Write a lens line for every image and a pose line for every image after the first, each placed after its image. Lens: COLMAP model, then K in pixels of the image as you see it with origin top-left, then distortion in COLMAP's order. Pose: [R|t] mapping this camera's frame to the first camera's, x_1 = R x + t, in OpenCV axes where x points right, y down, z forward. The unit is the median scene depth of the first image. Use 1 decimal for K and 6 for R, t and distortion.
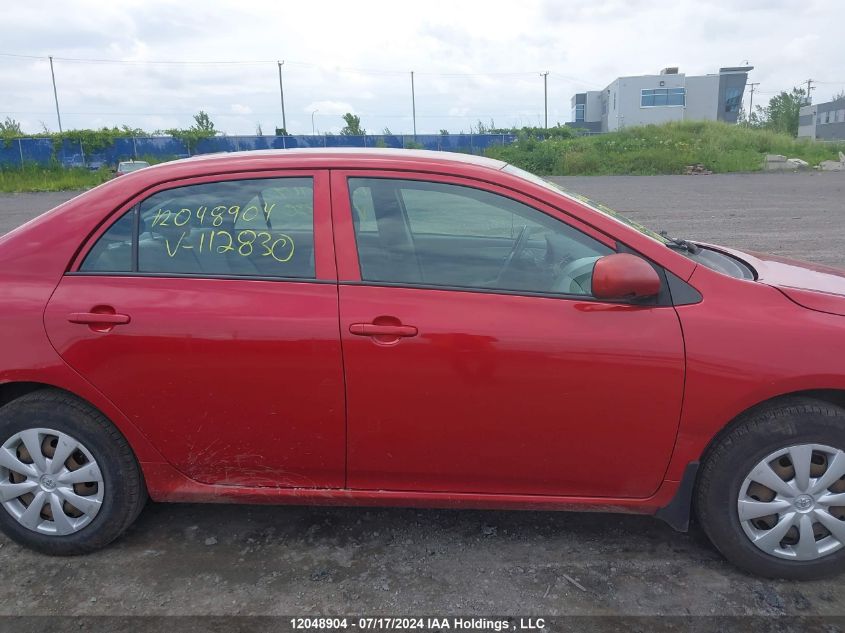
lens RADIAL K [[687.8, 0, 446.9], [0, 687.8, 319.6], [0, 0, 1]] dist [0.012580, -0.000604]
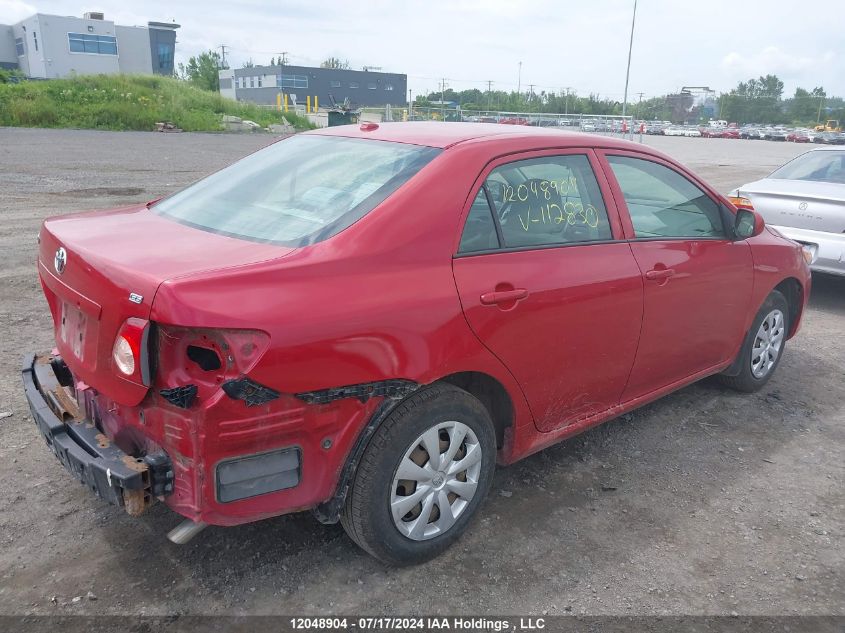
lens RADIAL K [[687.8, 0, 439.9], [0, 687.8, 319.1], [0, 0, 1]] dist [0.012580, -0.000604]
pose [[0.673260, -0.159756, 0.721941, -0.125509], [0.115663, 0.987115, 0.110572, -0.008753], [-0.730304, 0.009058, 0.683063, 0.037169]]
